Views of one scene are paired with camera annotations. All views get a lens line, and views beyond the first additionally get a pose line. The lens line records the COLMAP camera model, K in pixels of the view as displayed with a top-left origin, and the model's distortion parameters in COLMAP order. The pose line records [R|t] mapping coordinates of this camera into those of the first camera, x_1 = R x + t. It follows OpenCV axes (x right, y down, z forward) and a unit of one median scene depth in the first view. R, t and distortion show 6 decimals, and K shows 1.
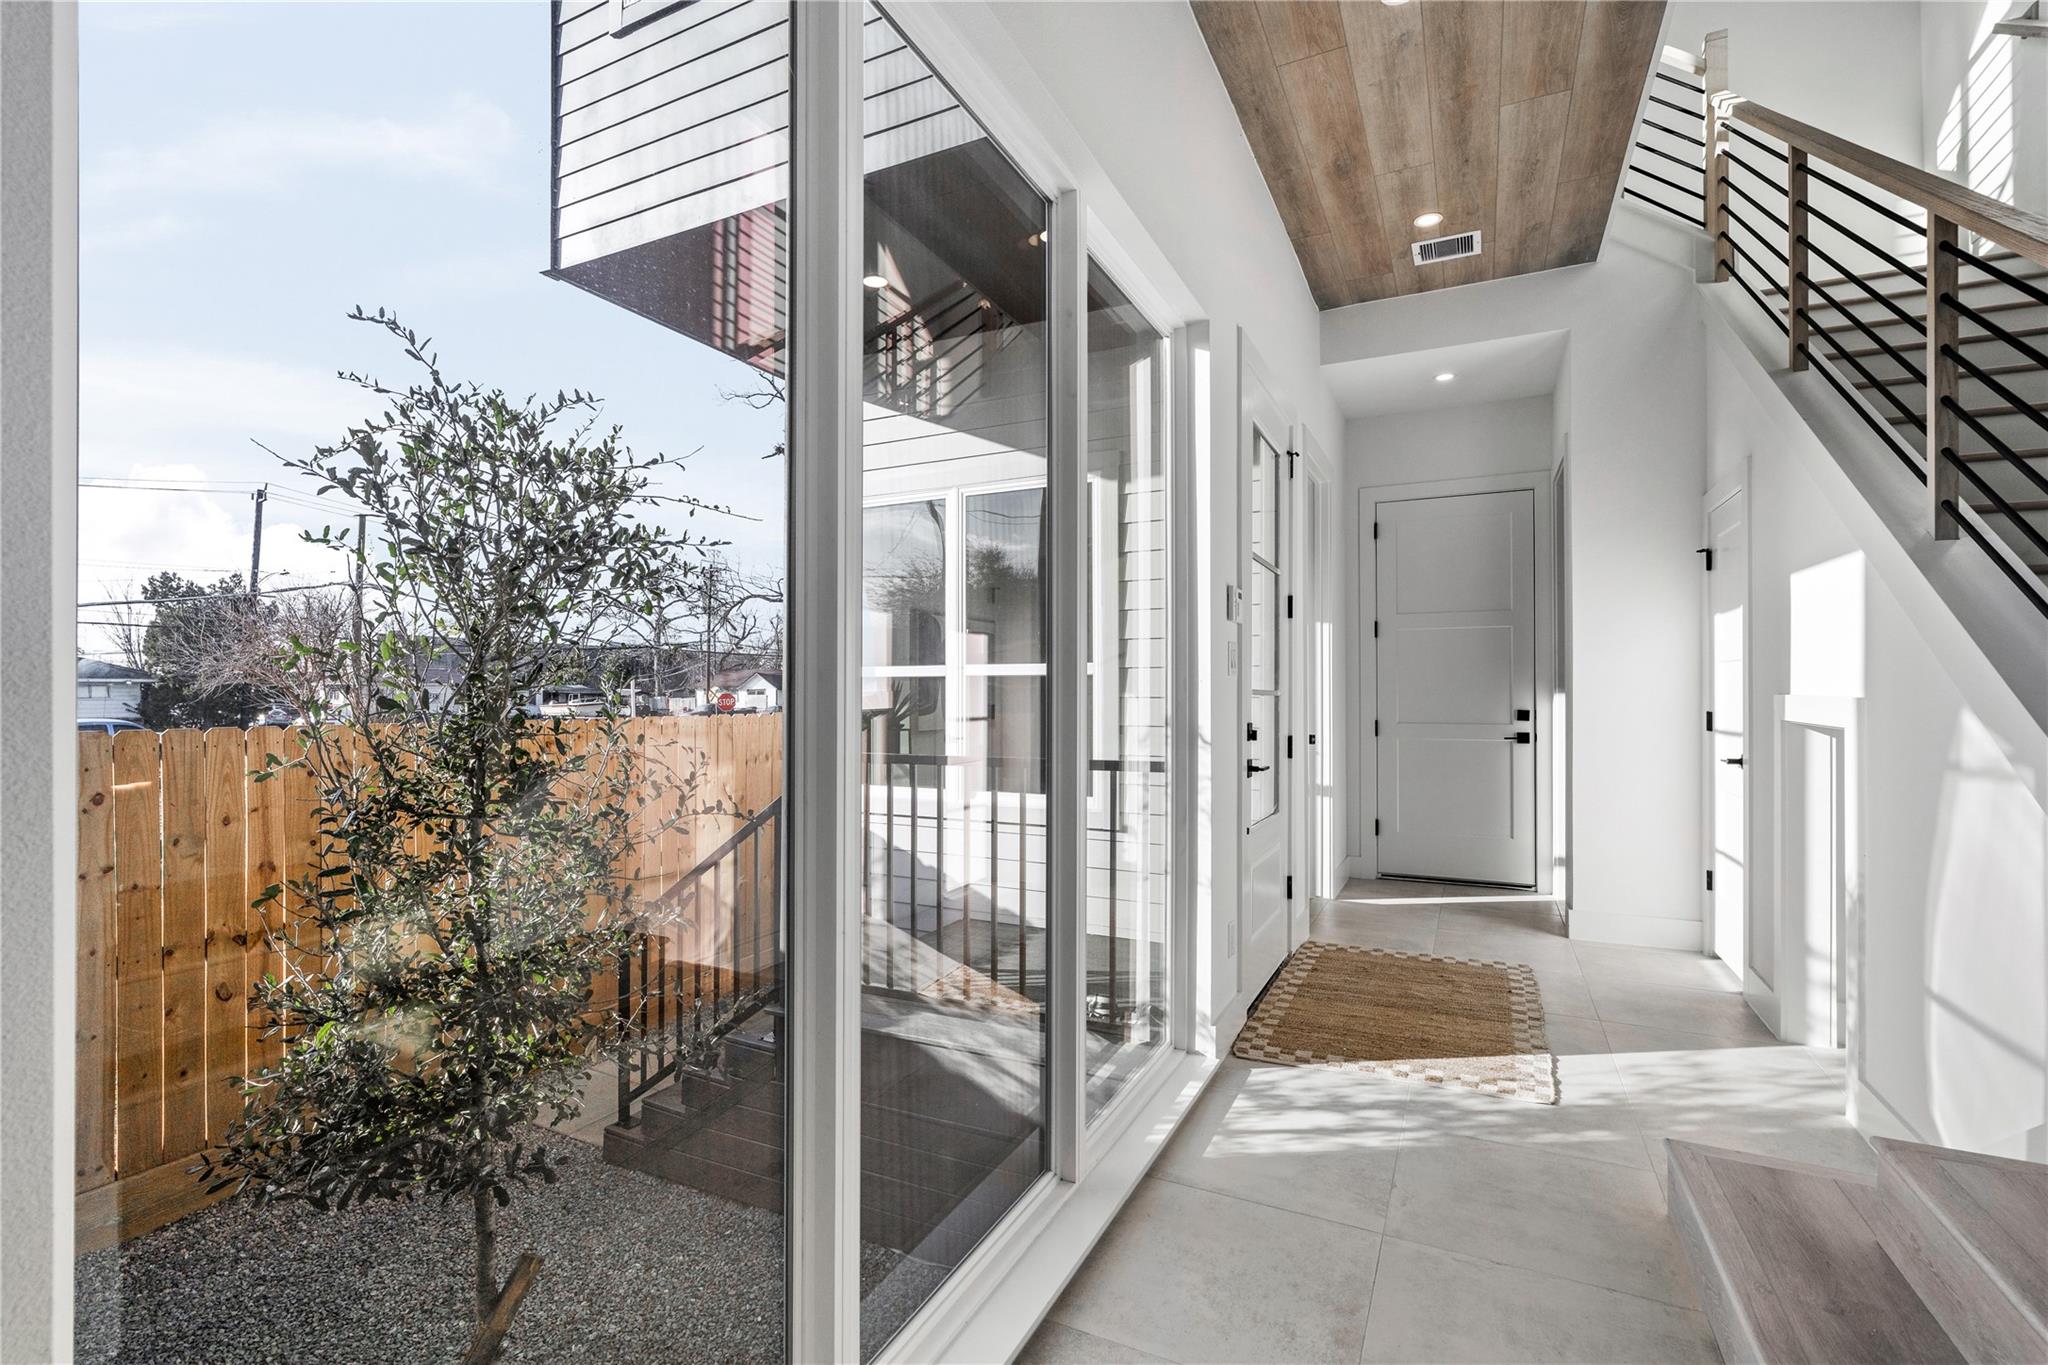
lens RADIAL K [[919.8, 0, 1021.8], [0, 919.8, 685.0], [0, 0, 1]] dist [-0.006140, -0.000504]
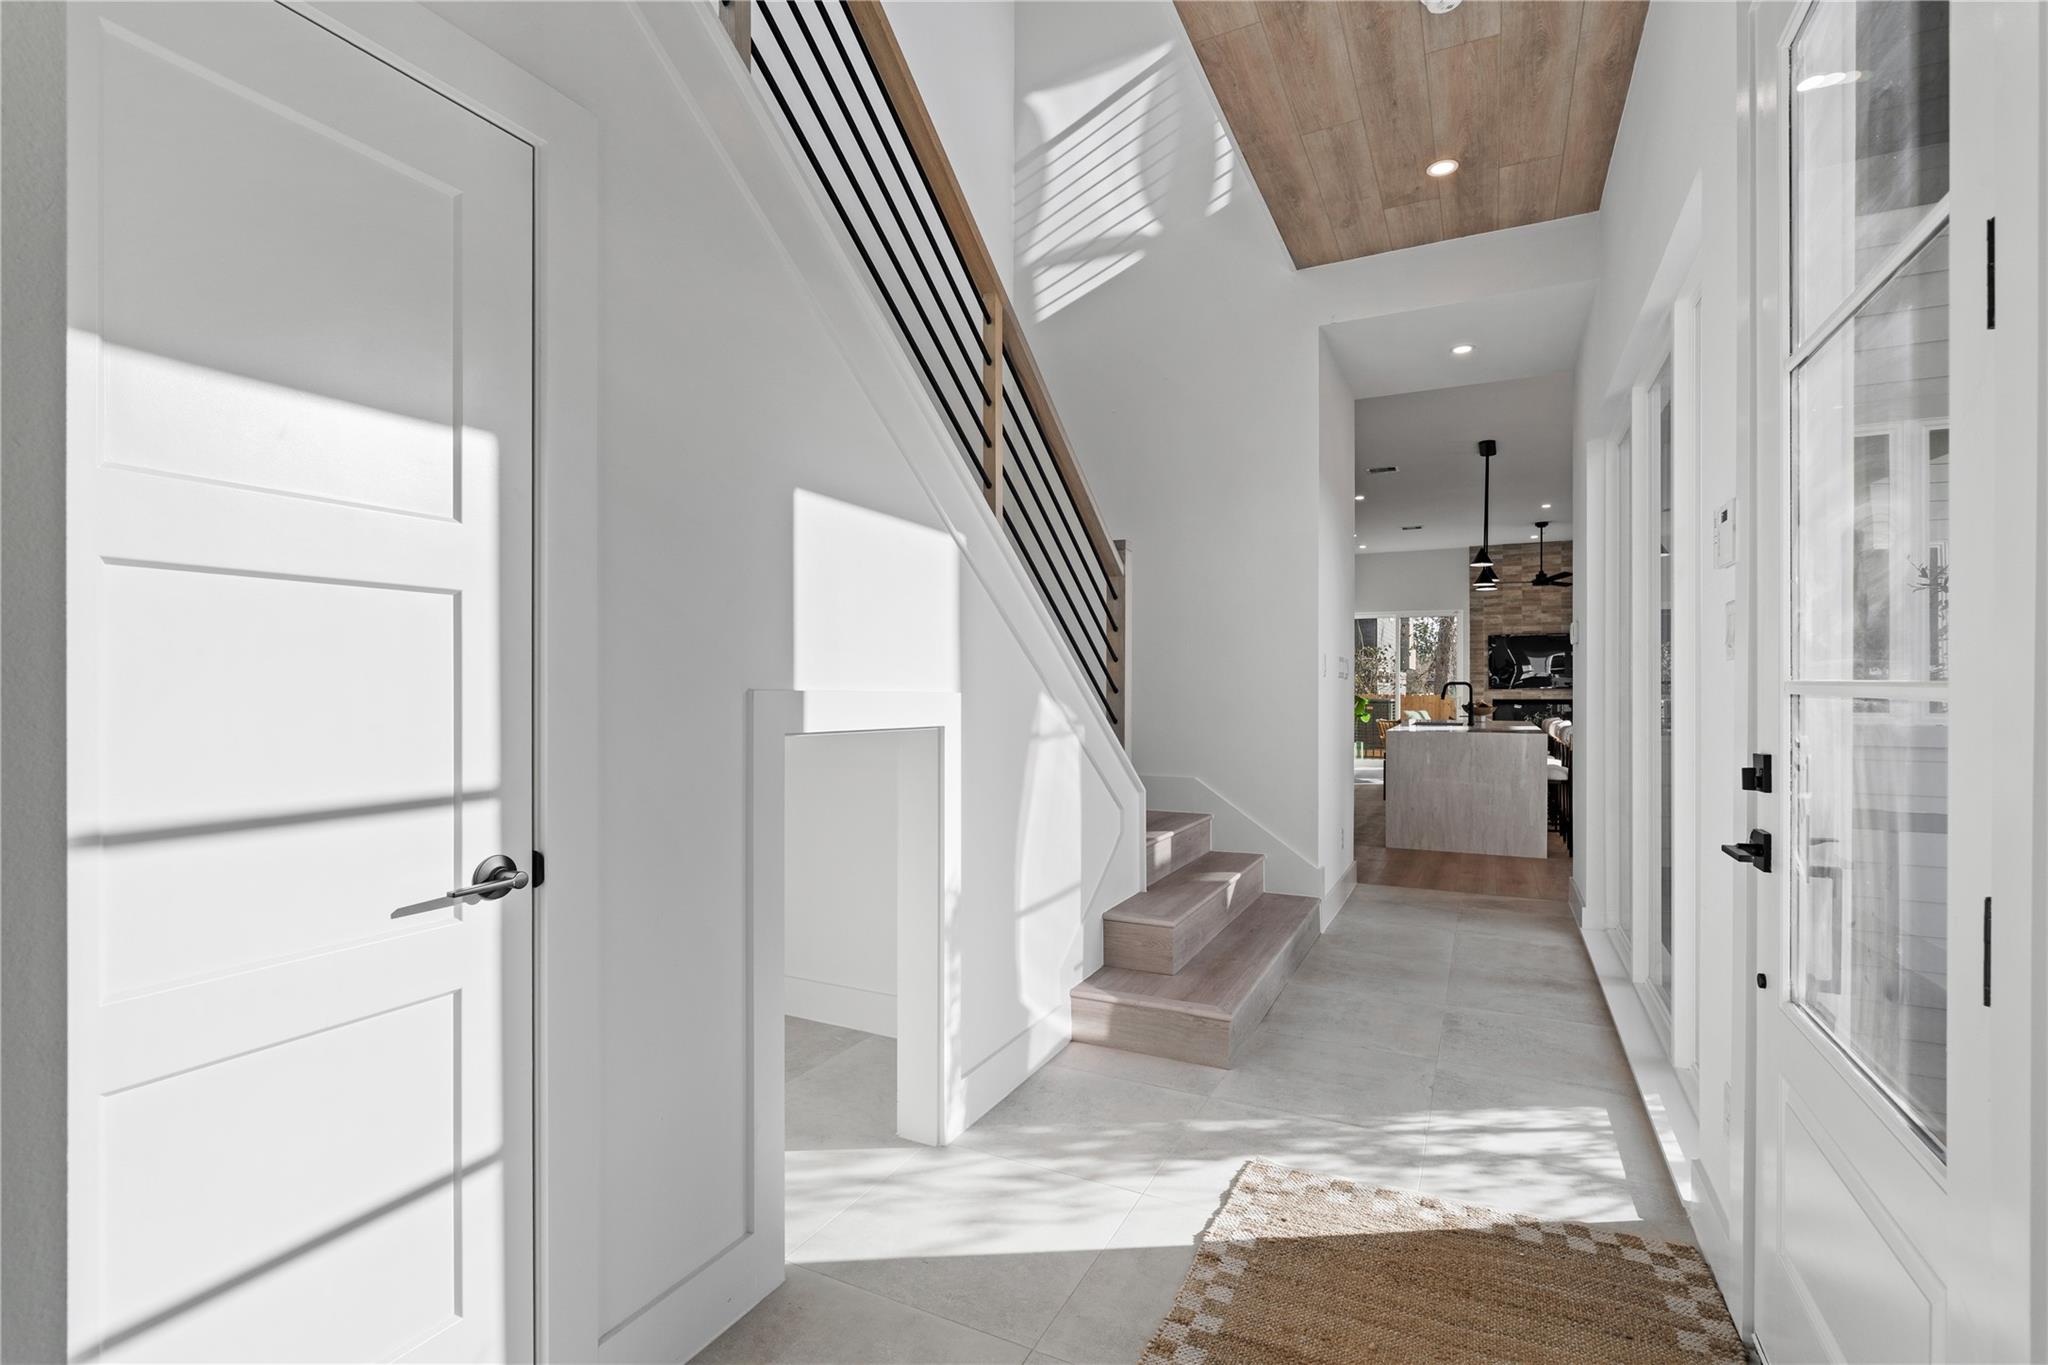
lens RADIAL K [[919.8, 0, 1019.5], [0, 919.8, 683.3], [0, 0, 1]] dist [-0.006140, -0.000504]
pose [[-0.999954, -0.000815, 0.009521, 0.661986], [-0.000828, 0.999999, -0.001366, 0.005707], [-0.009520, -0.001374, -0.999954, 1.565140]]
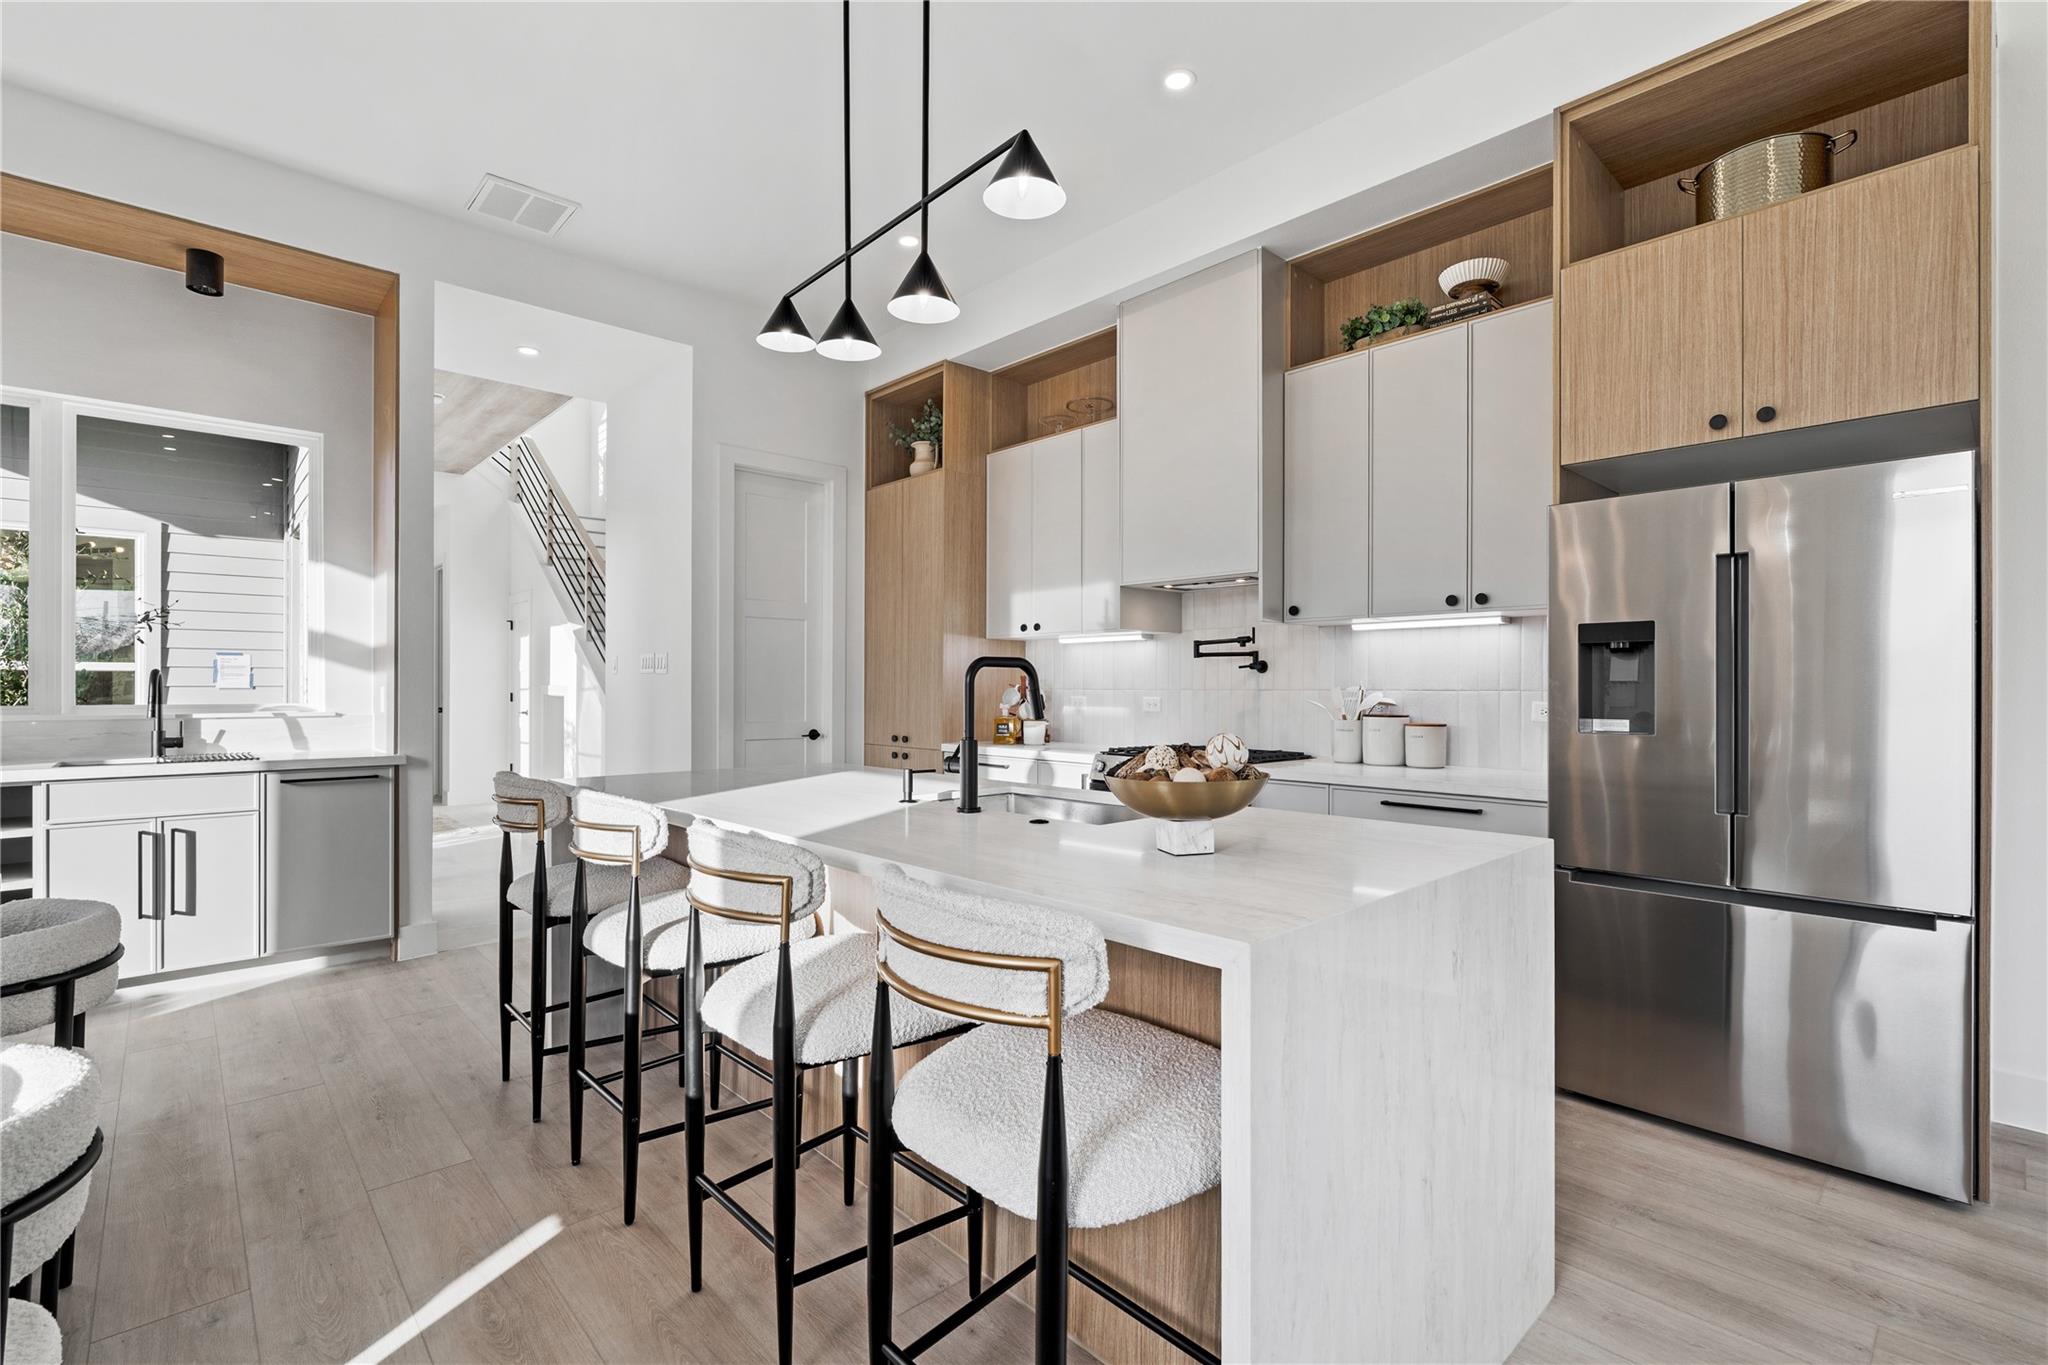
lens RADIAL K [[919.8, 0, 1064.7], [0, 919.8, 690.9], [0, 0, 1]] dist [-0.006140, -0.000504]
pose [[0.330505, 0.002515, 0.943801, -1.269178], [-0.004880, 0.999988, -0.000956, 0.027822], [-0.943791, -0.004289, 0.330514, -1.403793]]
